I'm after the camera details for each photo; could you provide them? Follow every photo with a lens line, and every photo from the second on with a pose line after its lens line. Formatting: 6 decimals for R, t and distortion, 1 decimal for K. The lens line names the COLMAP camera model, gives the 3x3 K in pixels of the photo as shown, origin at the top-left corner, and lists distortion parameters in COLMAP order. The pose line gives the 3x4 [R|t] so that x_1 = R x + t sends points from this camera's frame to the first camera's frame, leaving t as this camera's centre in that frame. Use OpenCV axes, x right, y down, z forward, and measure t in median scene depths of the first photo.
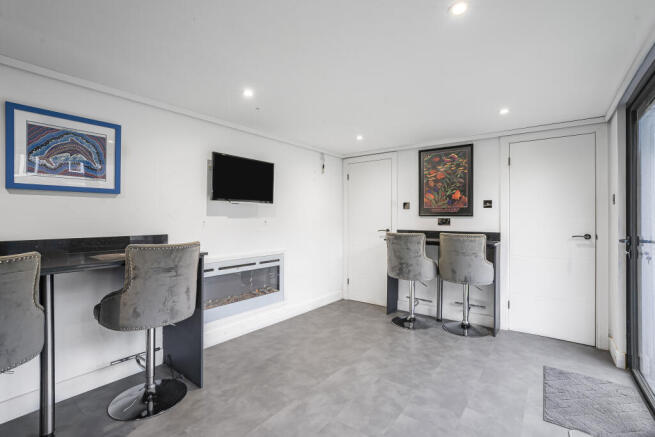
lens RADIAL K [[300.2, 0, 323.8], [0, 300.2, 214.4], [0, 0, 1]] dist [-0.028774, 0.001084]
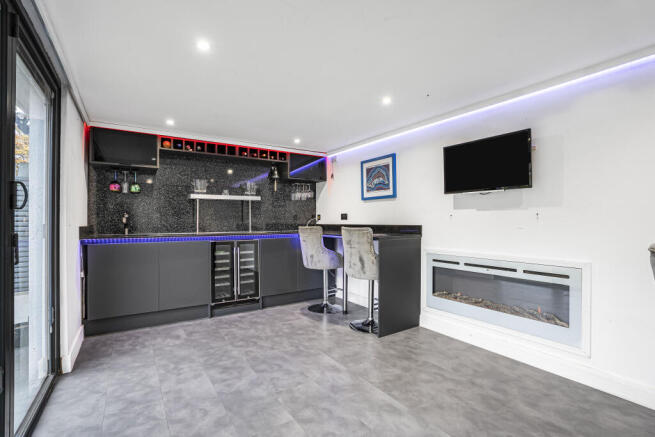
lens RADIAL K [[300.2, 0, 323.8], [0, 300.2, 214.4], [0, 0, 1]] dist [-0.028774, 0.001084]
pose [[-0.315757, -0.012848, -0.948753, 0.880913], [0.018257, 0.999641, -0.019613, 0.041757], [0.948665, -0.023515, -0.315409, 1.098439]]
